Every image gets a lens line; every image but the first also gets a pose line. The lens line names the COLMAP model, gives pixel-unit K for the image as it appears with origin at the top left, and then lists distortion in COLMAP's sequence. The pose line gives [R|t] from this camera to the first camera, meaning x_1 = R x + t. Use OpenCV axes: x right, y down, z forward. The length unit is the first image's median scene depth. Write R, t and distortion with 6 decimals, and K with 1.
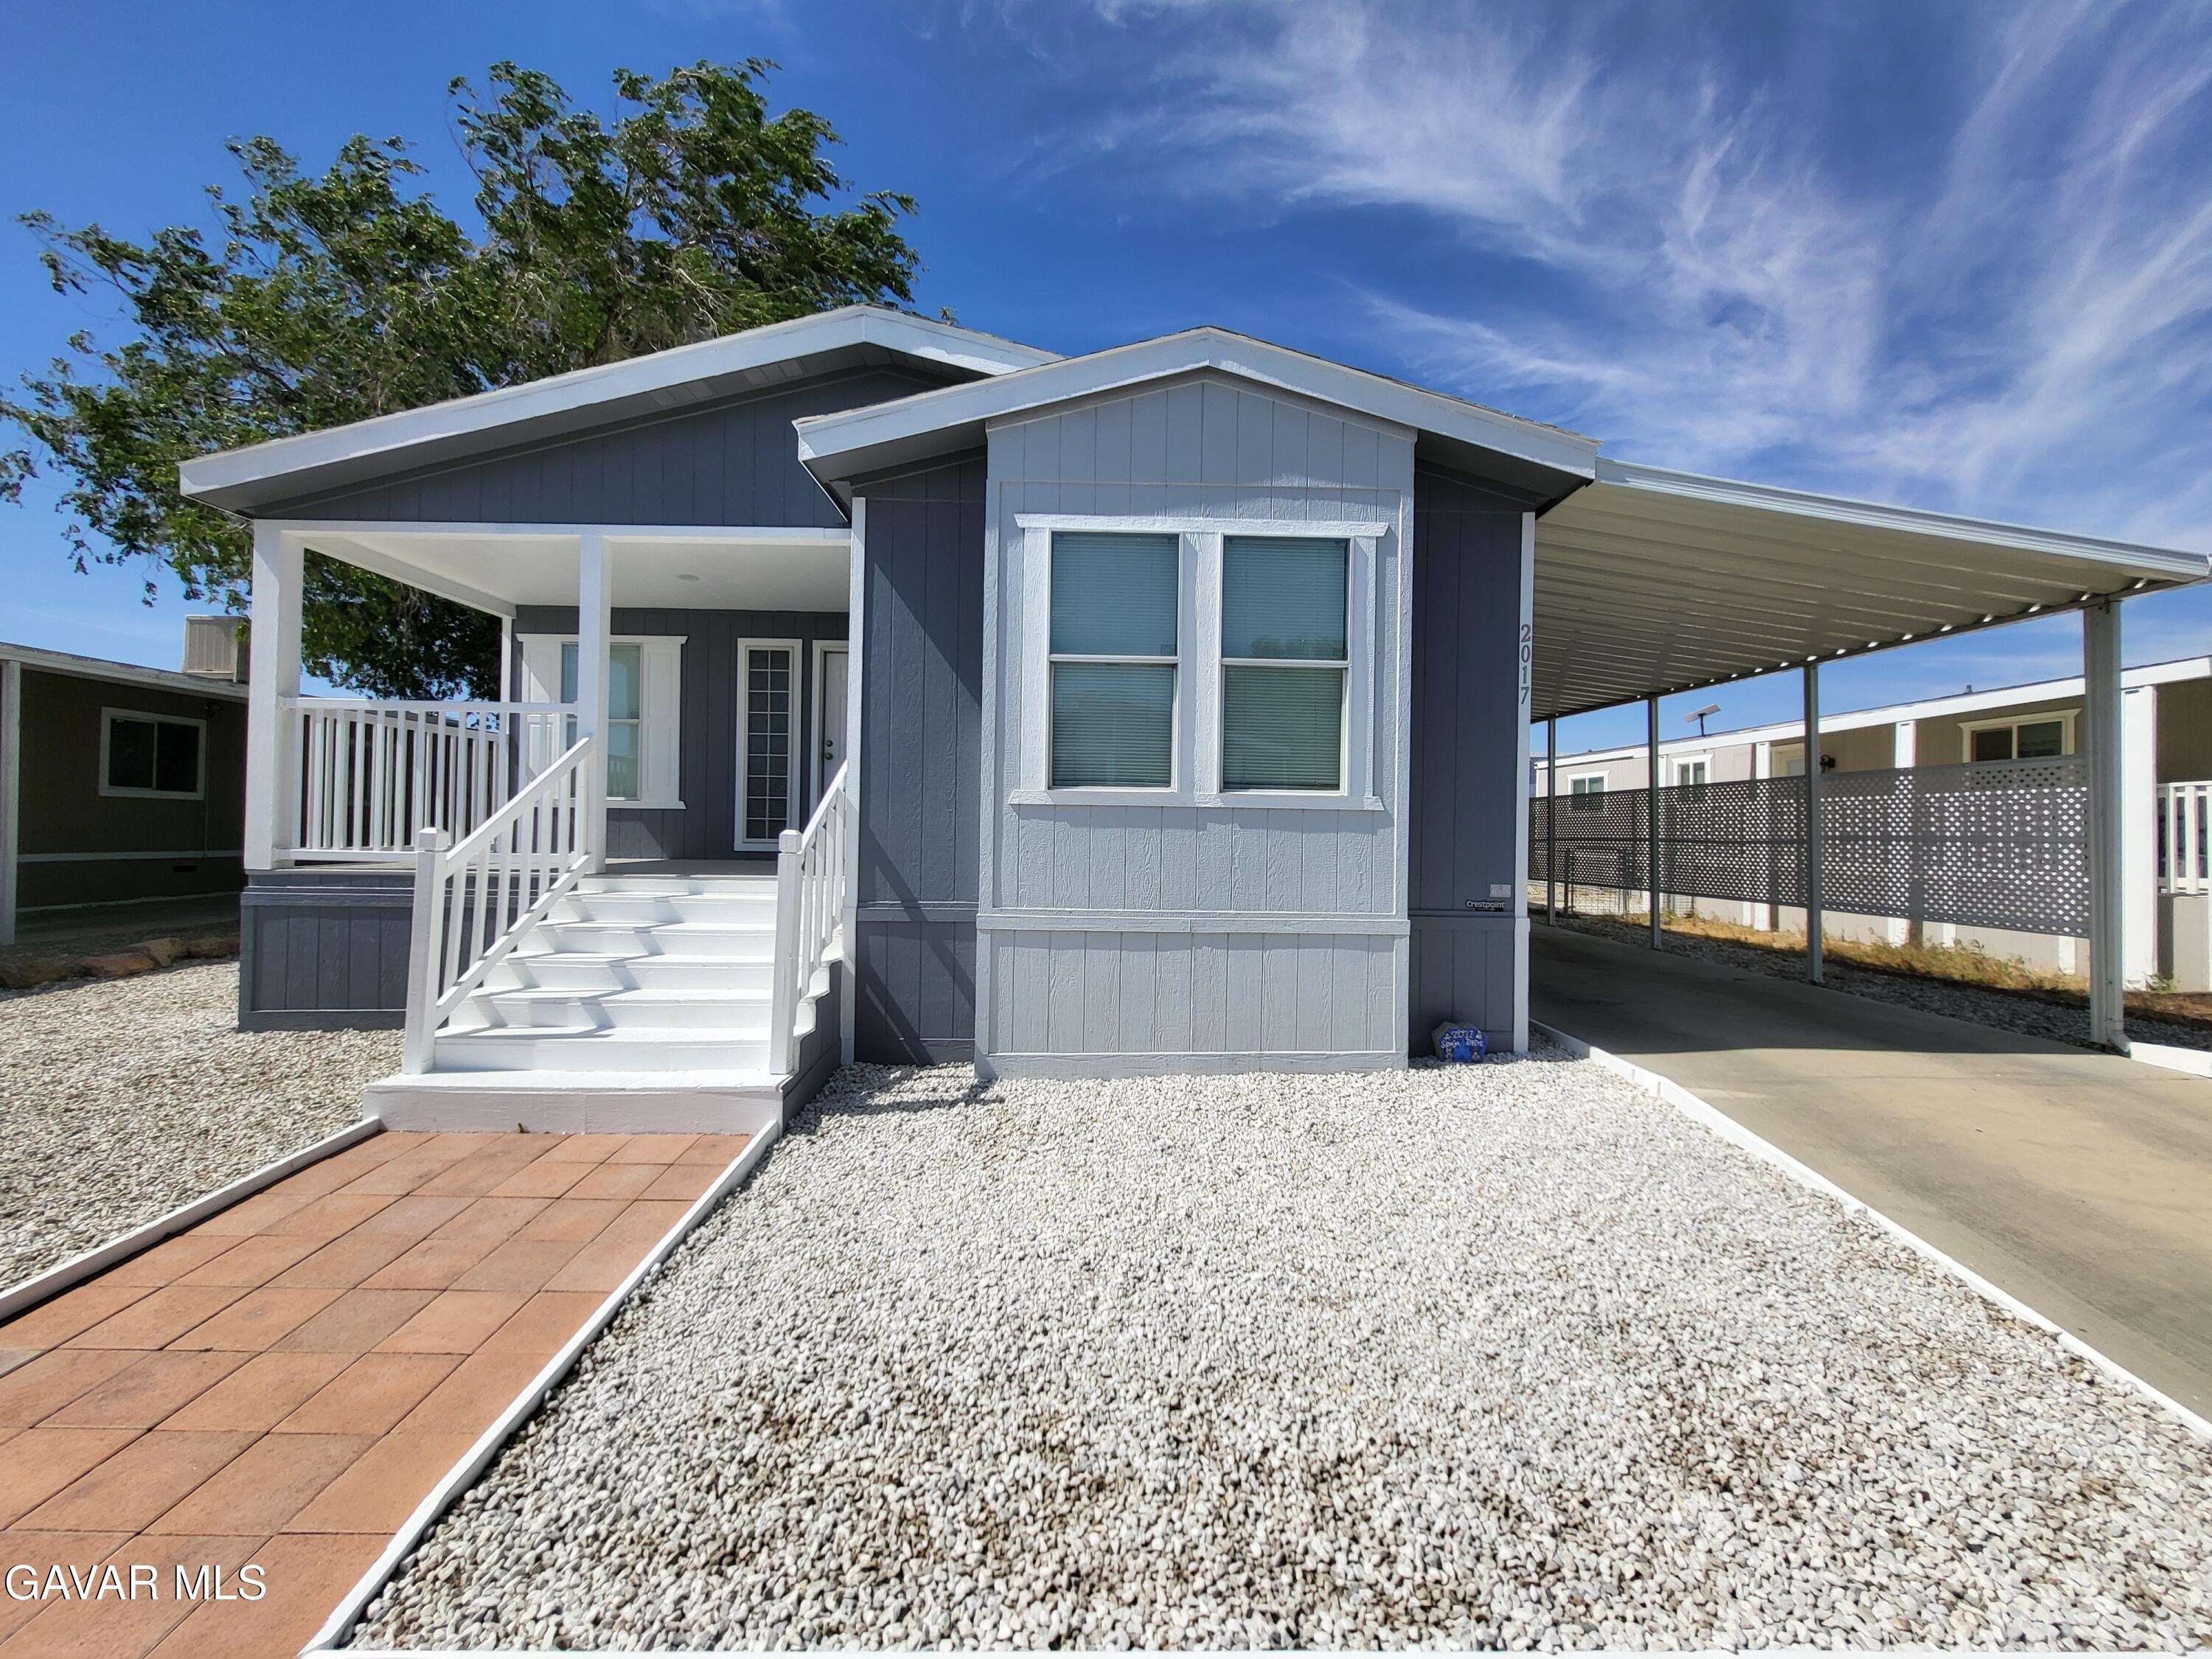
lens RADIAL K [[869.3, 0, 1106.0], [0, 869.3, 832.9], [0, 0, 1]] dist [0.008988, -0.002191]
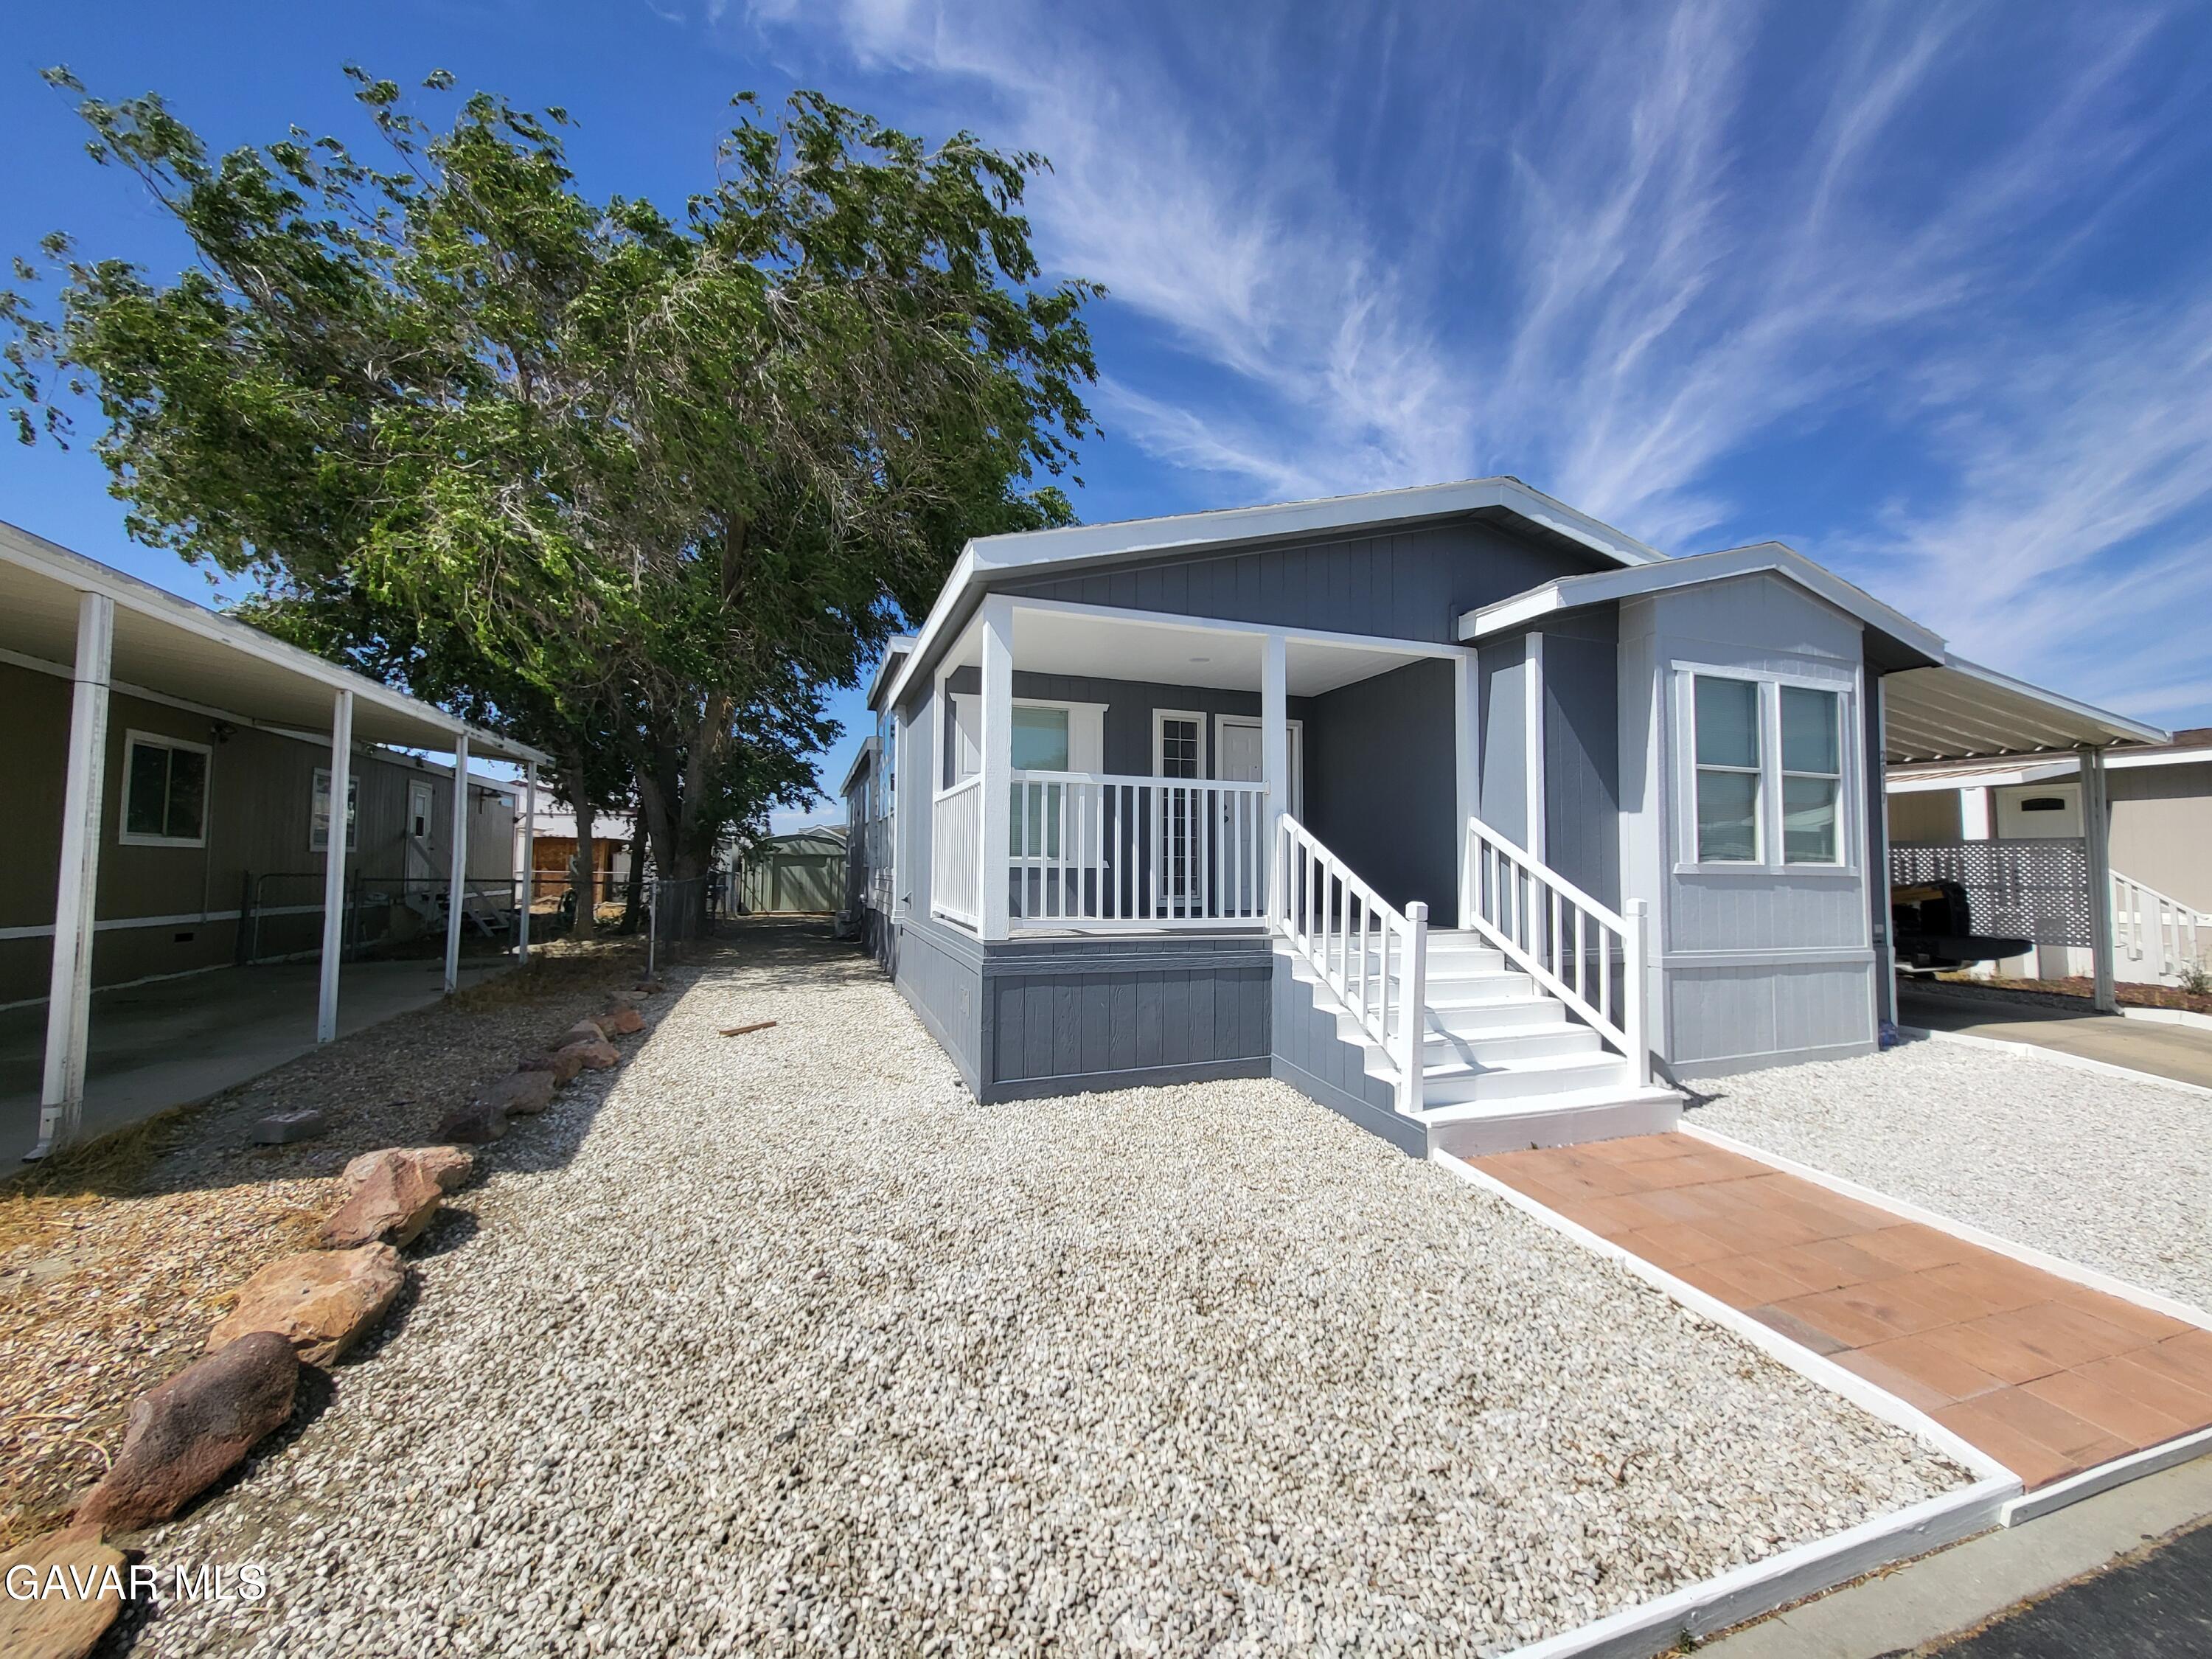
lens RADIAL K [[869.3, 0, 1091.4], [0, 869.3, 826.7], [0, 0, 1]] dist [0.008988, -0.002191]
pose [[0.945888, 0.010869, 0.324312, -0.843789], [0.003851, 0.998992, -0.044714, -0.029354], [-0.324471, 0.043543, 0.944893, 0.012342]]
